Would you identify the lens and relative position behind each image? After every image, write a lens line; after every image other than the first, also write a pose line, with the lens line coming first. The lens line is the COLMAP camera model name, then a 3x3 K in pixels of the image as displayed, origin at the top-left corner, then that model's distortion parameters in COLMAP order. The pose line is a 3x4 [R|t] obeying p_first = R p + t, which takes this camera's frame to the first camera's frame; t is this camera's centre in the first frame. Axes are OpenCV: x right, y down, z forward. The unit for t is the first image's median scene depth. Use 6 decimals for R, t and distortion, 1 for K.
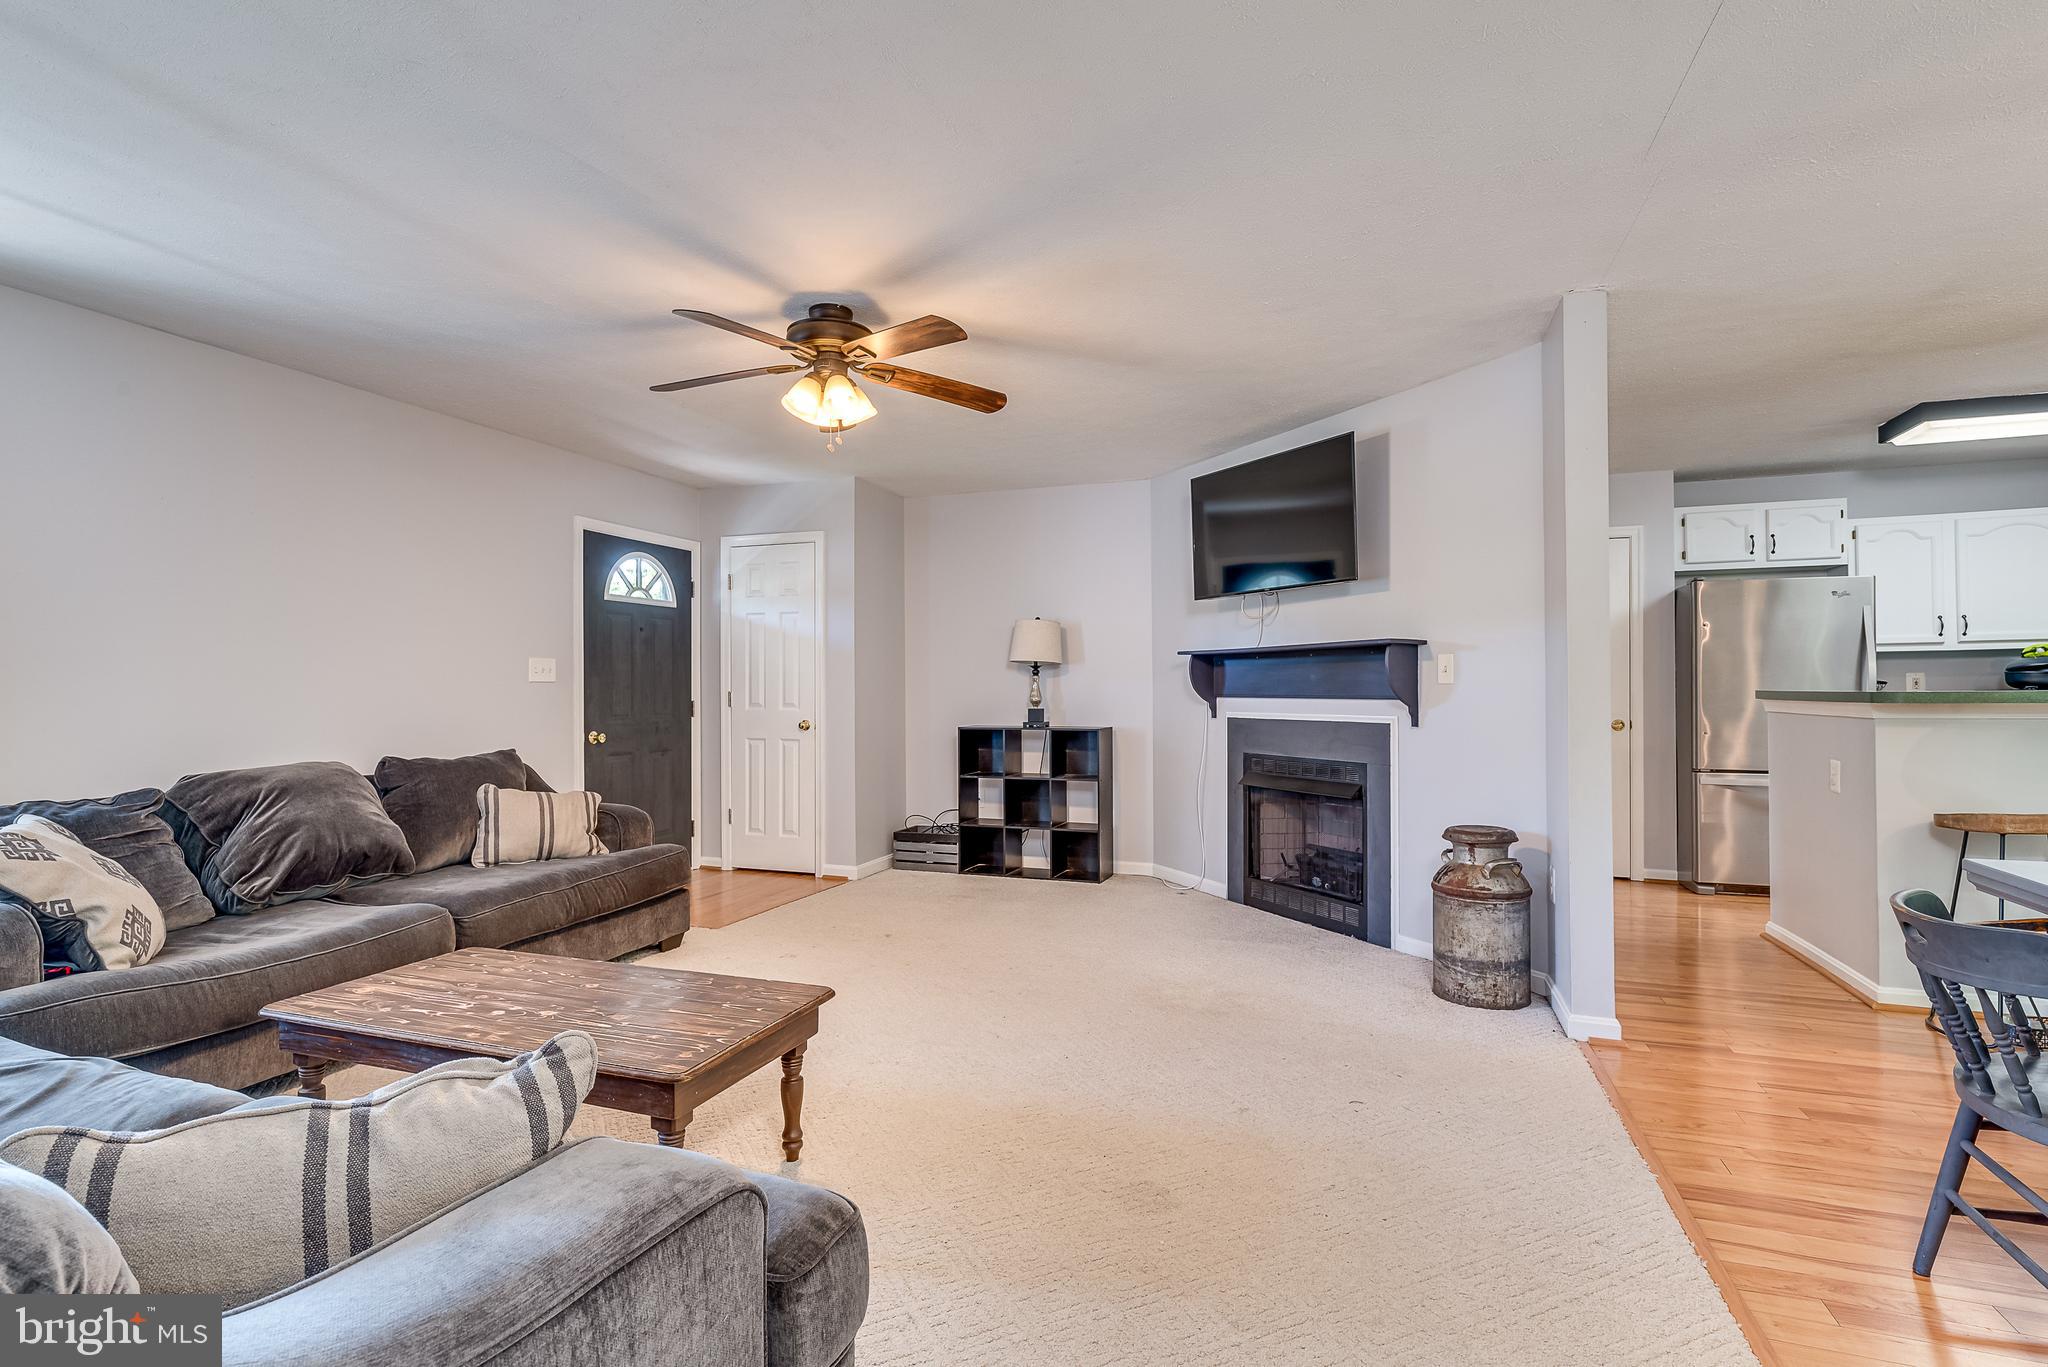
lens RADIAL K [[994.2, 0, 1022.2], [0, 994.2, 680.9], [0, 0, 1]] dist [0.001591, -0.000192]
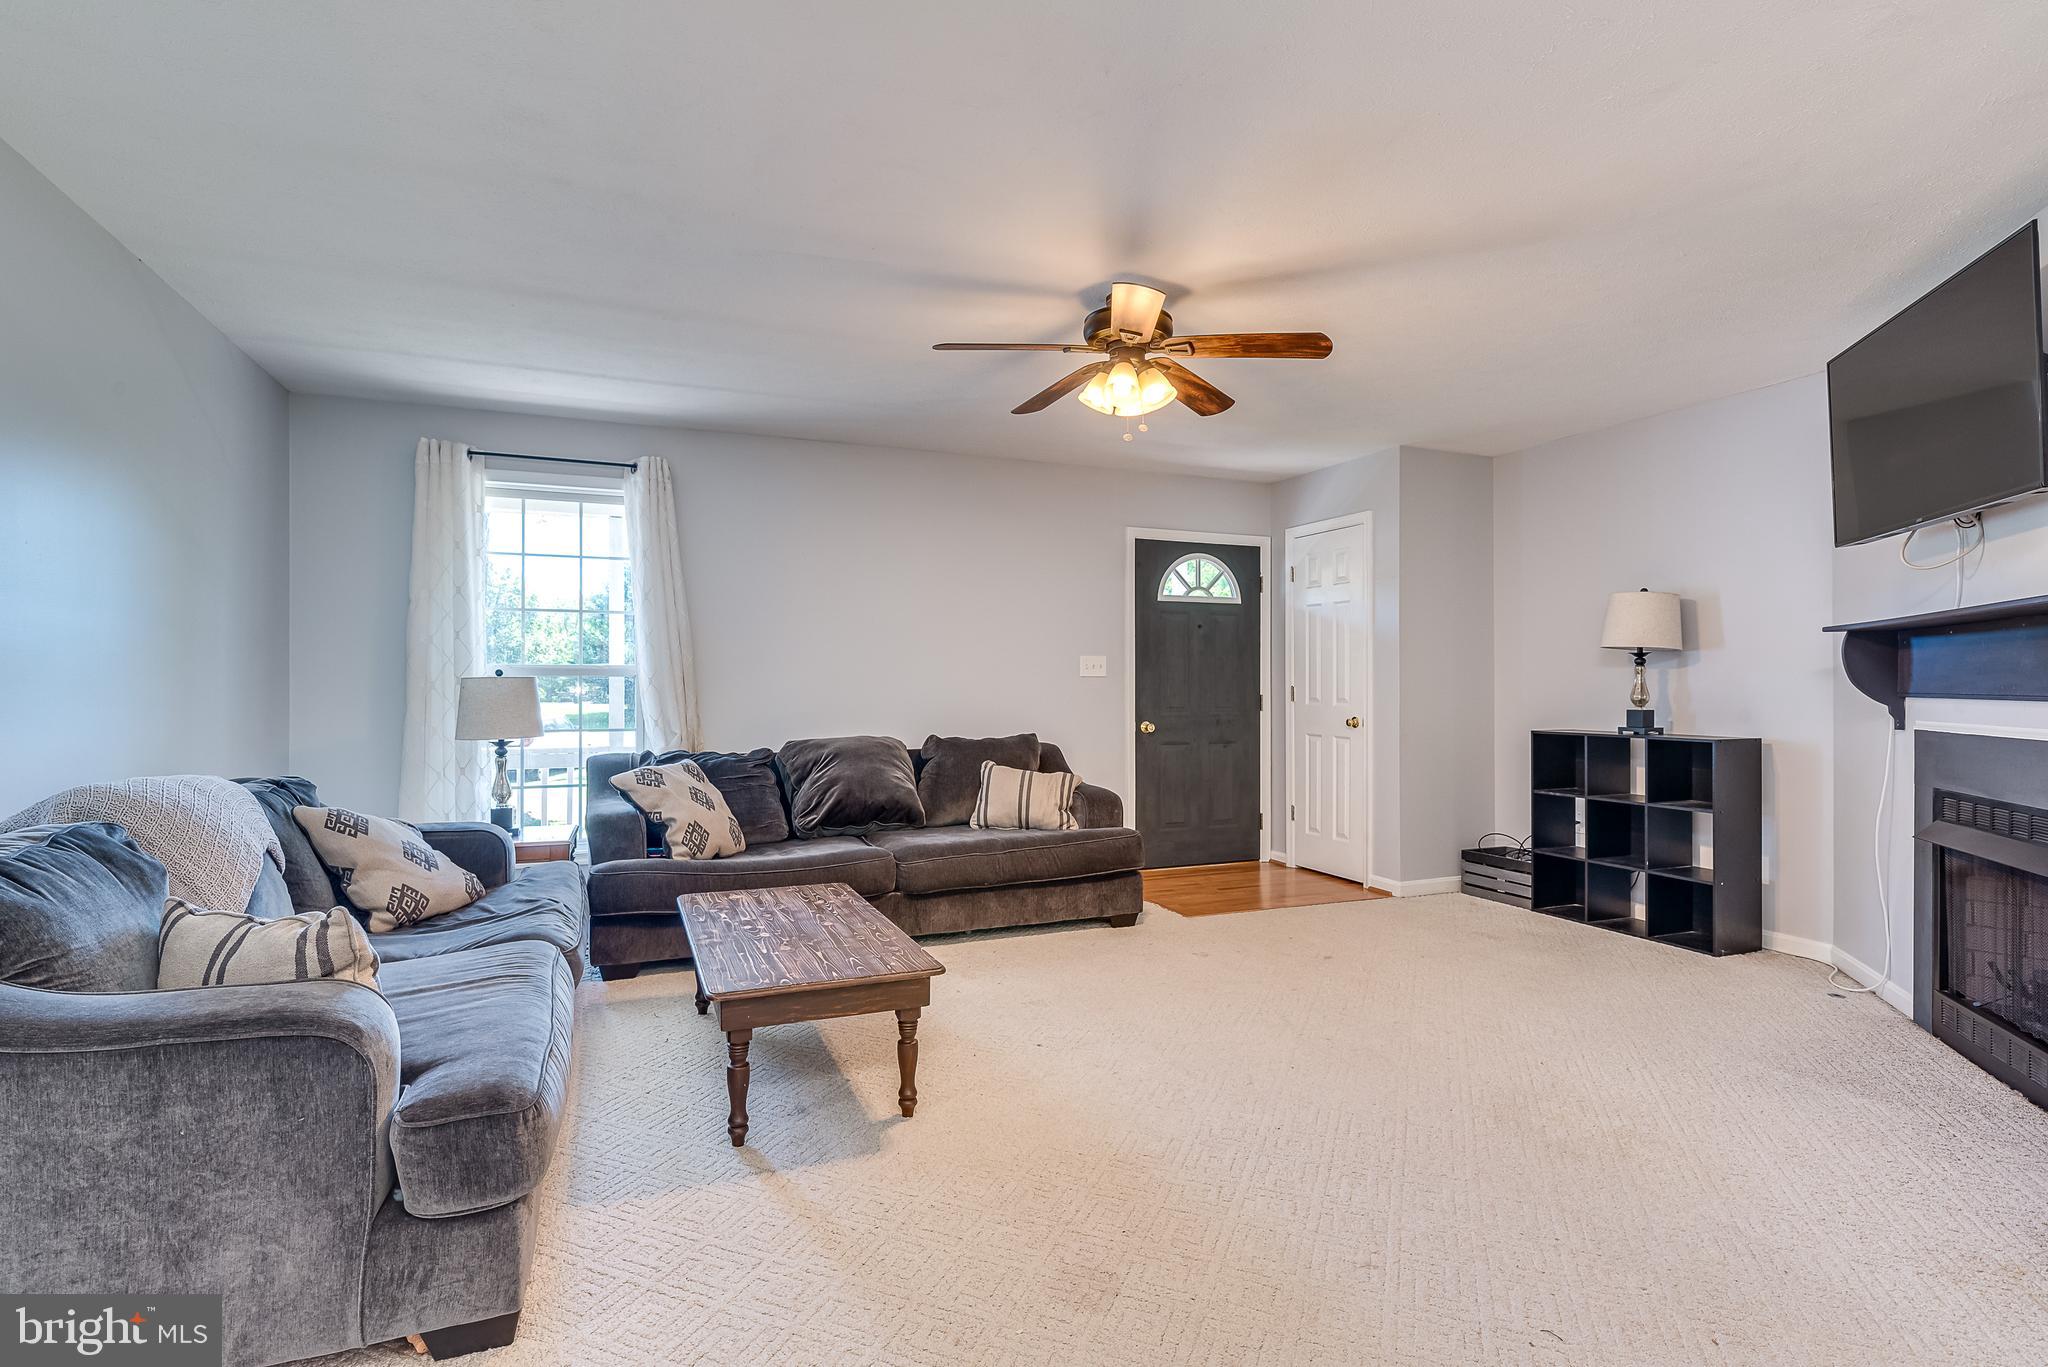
lens RADIAL K [[994.2, 0, 1024.0], [0, 994.2, 681.3], [0, 0, 1]] dist [0.001591, -0.000192]
pose [[0.668326, -0.000460, -0.743868, 0.298757], [0.004385, 0.999985, 0.003322, 0.001978], [0.743856, -0.005482, 0.668318, 0.168057]]
